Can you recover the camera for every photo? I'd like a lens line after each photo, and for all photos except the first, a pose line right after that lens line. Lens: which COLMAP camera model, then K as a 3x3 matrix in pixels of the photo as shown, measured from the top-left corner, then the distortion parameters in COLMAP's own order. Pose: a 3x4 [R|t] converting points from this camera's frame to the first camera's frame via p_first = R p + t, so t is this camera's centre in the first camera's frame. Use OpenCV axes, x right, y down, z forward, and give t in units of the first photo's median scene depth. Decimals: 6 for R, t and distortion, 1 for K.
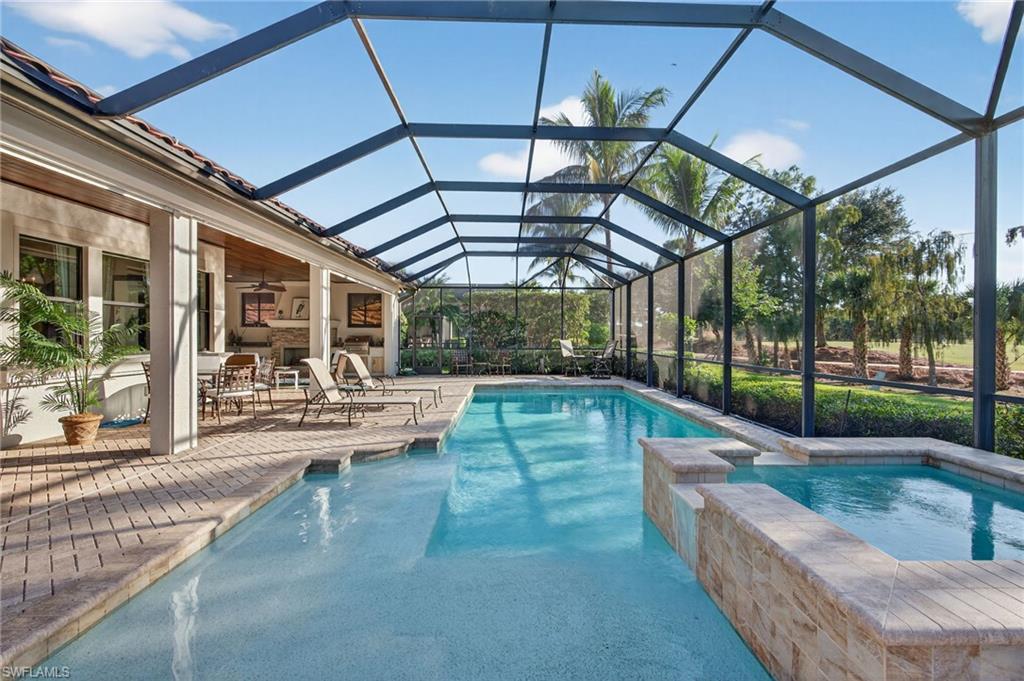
lens RADIAL K [[457.3, 0, 512.0], [0, 457.3, 340.5], [0, 0, 1]] dist [-0.000017, -0.000002]
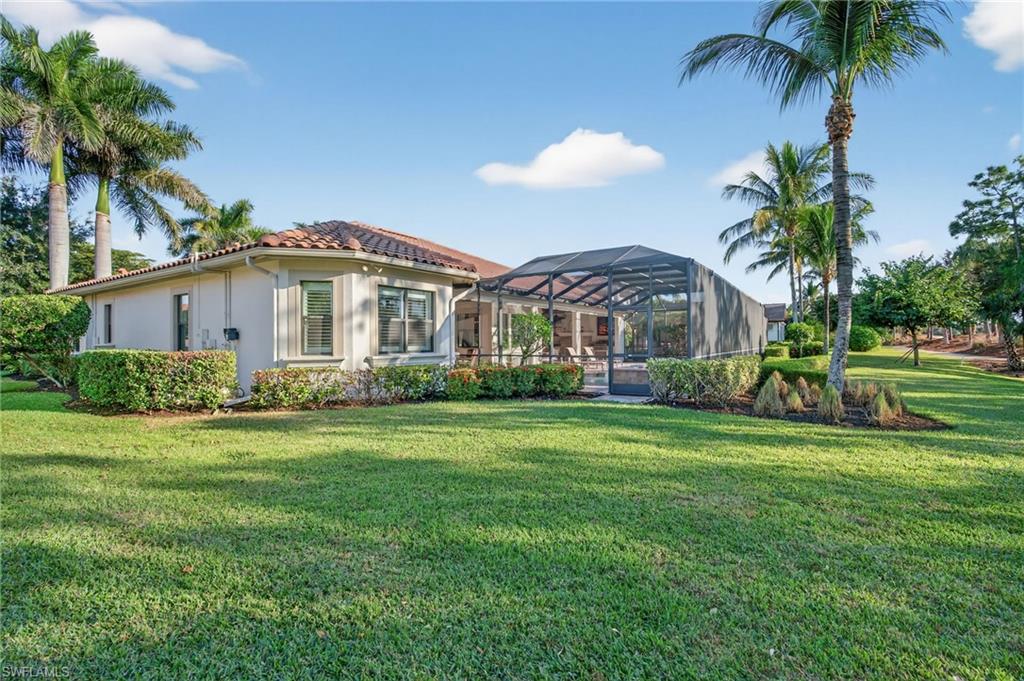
lens RADIAL K [[454.2, 0, 512.0], [0, 454.2, 340.5], [0, 0, 1]] dist [-0.000505, -0.000089]
pose [[0.826041, -0.007377, -0.563561, 0.664637], [0.000023, 0.999915, -0.013054, 0.025518], [0.563610, 0.010771, 0.825971, -1.201784]]
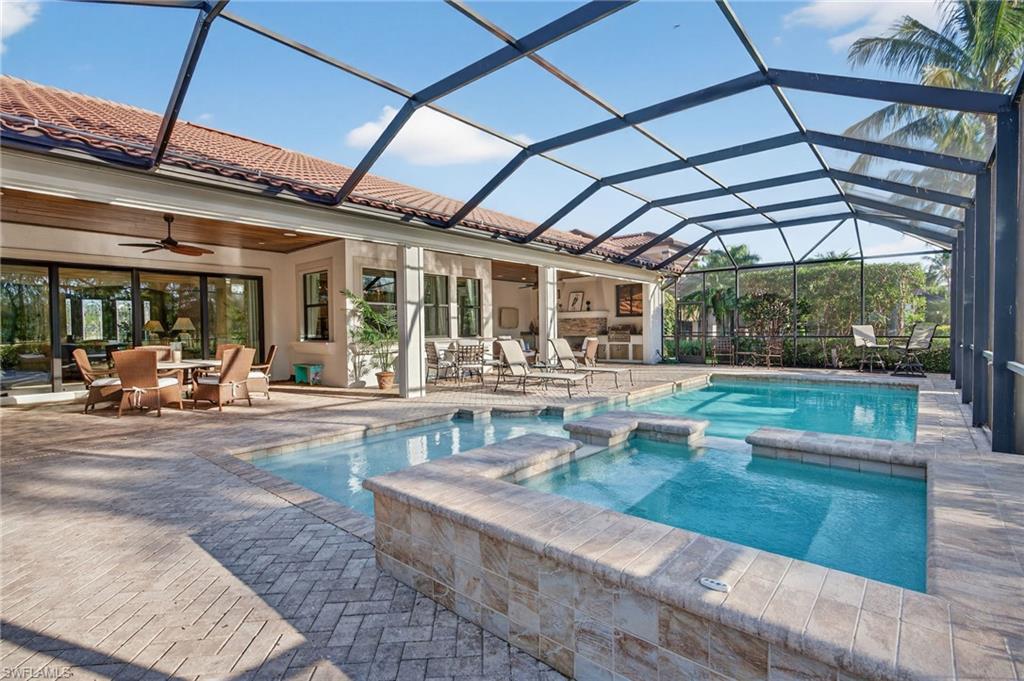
lens RADIAL K [[471.9, 0, 512.0], [0, 471.9, 340.5], [0, 0, 1]] dist [0.001318, 0.000289]
pose [[0.745677, 0.004314, -0.666294, 0.344855], [0.006712, 0.999880, 0.013986, 0.016276], [0.666274, -0.014902, 0.745558, 0.013561]]
